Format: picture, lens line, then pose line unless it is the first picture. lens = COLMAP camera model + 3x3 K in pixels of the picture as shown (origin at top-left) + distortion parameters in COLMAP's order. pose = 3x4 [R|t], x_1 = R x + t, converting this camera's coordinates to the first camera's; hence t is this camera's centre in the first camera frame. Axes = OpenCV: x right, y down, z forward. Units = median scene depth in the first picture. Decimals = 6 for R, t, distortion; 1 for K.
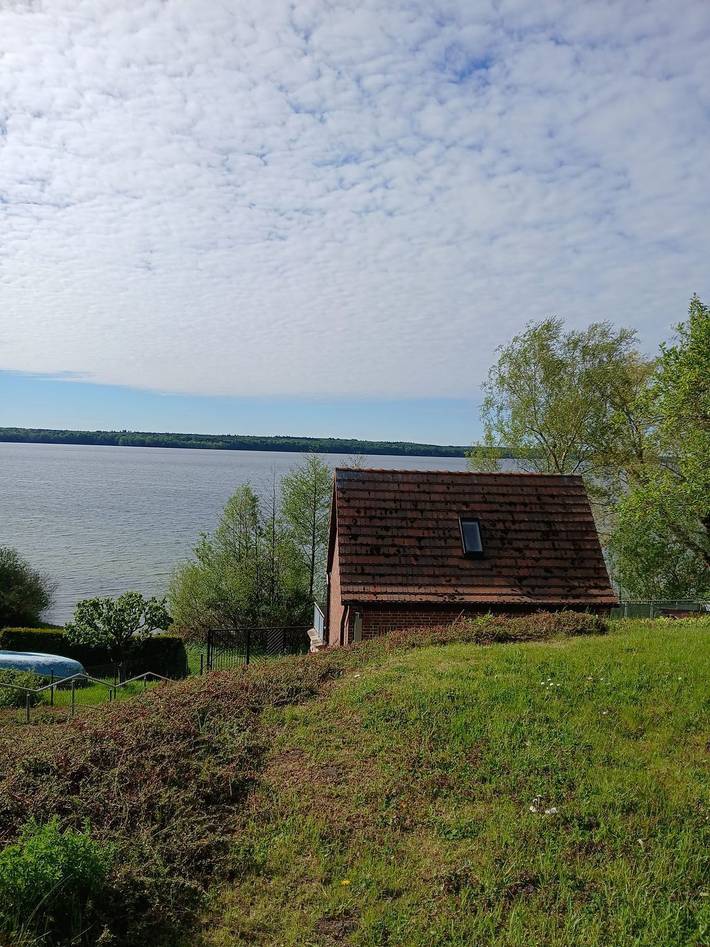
lens RADIAL K [[735.3, 0, 355.0], [0, 735.3, 473.5], [0, 0, 1]] dist [0.004321, -0.049895]
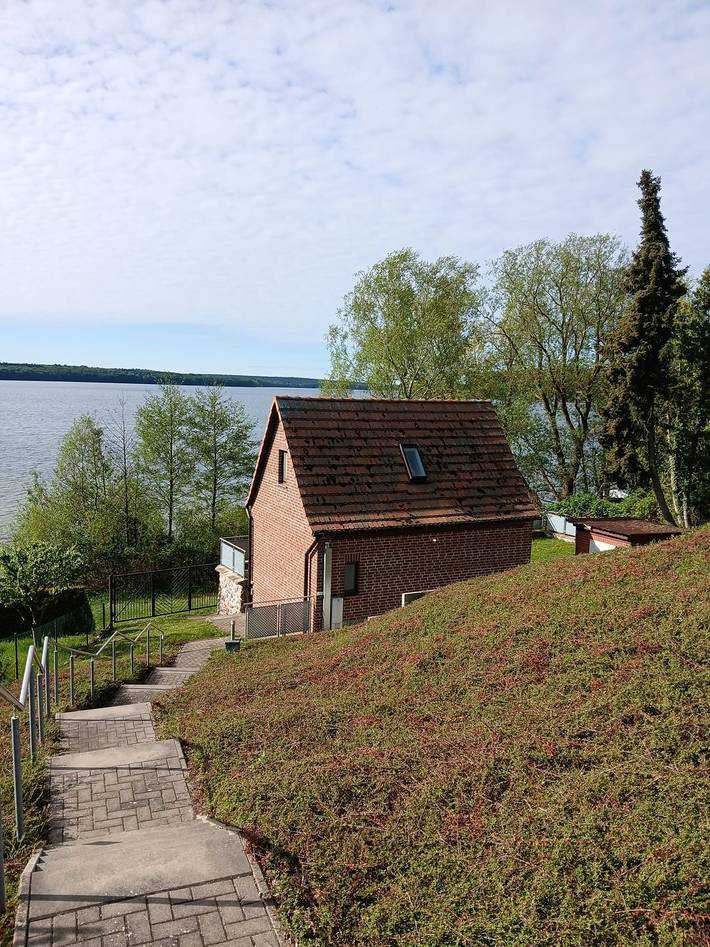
lens RADIAL K [[735.3, 0, 355.0], [0, 735.3, 473.5], [0, 0, 1]] dist [0.004321, -0.049895]
pose [[0.938831, -0.047743, 0.341052, -0.272884], [0.013700, 0.994737, 0.101536, -0.004786], [-0.344105, -0.090653, 0.934545, 0.058253]]
